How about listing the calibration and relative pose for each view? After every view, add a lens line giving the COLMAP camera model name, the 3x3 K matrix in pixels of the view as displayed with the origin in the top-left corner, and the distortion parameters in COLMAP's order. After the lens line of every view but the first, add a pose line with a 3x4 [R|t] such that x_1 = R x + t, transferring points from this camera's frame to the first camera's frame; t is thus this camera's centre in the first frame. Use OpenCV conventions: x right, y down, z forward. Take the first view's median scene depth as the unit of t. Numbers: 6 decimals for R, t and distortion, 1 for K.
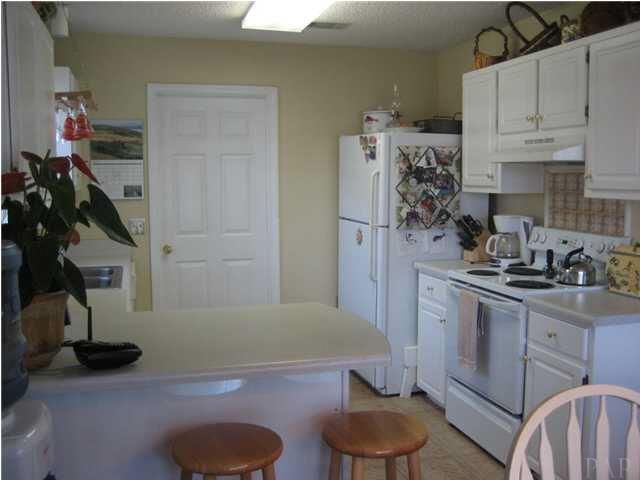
lens RADIAL K [[675.1, 0, 320.7], [0, 675.1, 243.0], [0, 0, 1]] dist [-0.090995, 0.000000]
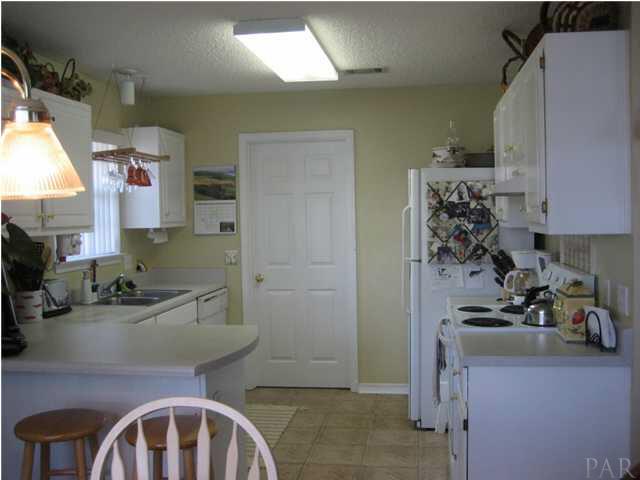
lens RADIAL K [[675.1, 0, 324.9], [0, 675.1, 239.9], [0, 0, 1]] dist [-0.090995, 0.000000]
pose [[0.908623, 0.002556, -0.417610, 0.389874], [-0.025516, 0.998453, -0.049404, -0.001966], [0.416838, 0.055545, 0.907282, 0.015464]]
